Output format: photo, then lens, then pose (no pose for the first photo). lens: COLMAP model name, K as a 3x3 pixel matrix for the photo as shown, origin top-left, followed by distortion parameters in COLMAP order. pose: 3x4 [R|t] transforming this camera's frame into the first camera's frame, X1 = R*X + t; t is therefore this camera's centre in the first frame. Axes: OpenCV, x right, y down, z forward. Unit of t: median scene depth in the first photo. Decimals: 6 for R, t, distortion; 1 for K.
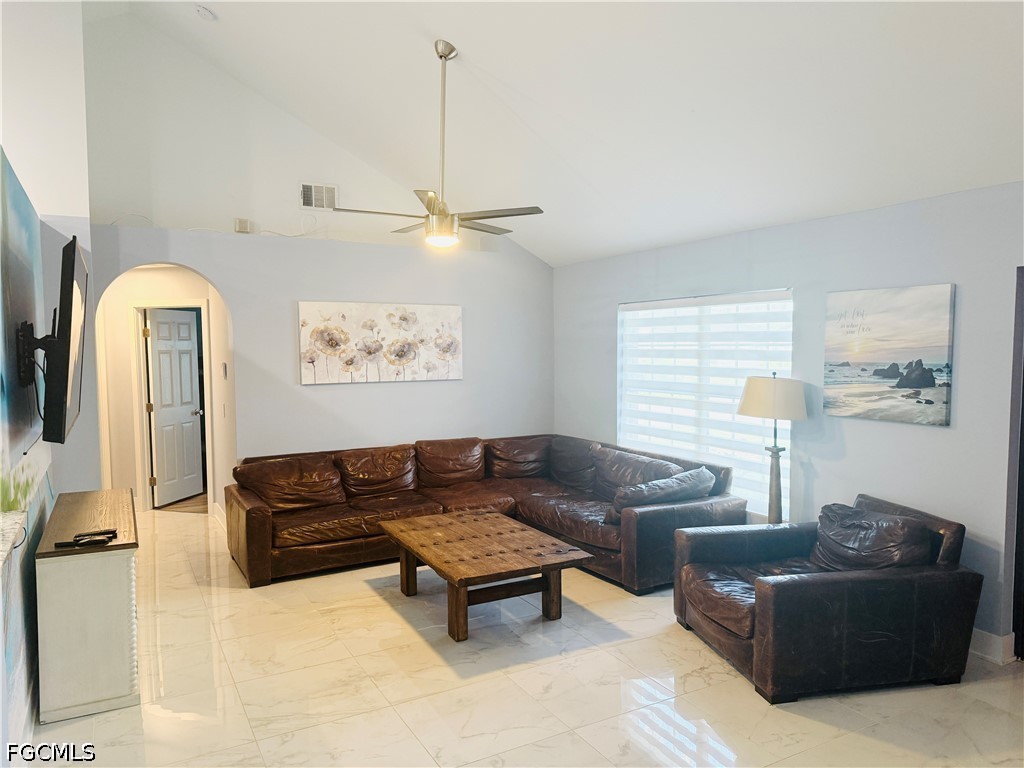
lens RADIAL K [[712.9, 0, 514.4], [0, 712.9, 387.7], [0, 0, 1]] dist [0.122937, -0.177621]
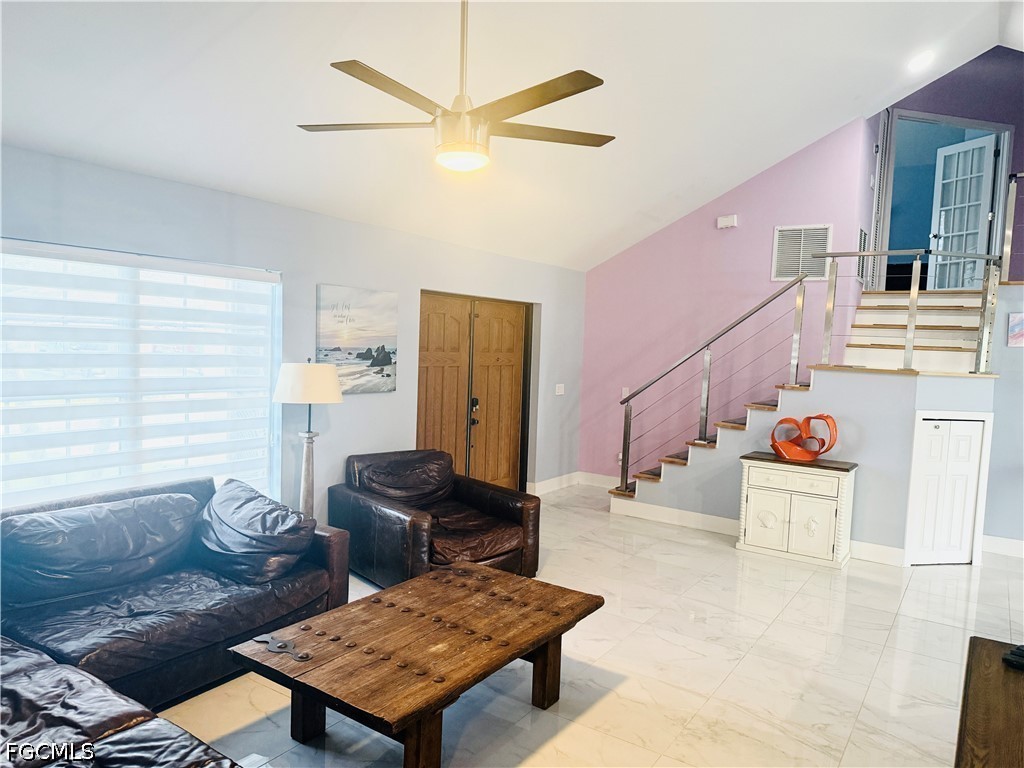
lens RADIAL K [[712.9, 0, 514.4], [0, 712.9, 387.7], [0, 0, 1]] dist [0.122937, -0.177621]
pose [[-0.464857, -0.073081, 0.882364, -0.724725], [0.015354, 0.995772, 0.090563, -0.073886], [-0.885252, 0.055647, -0.461770, 1.342122]]
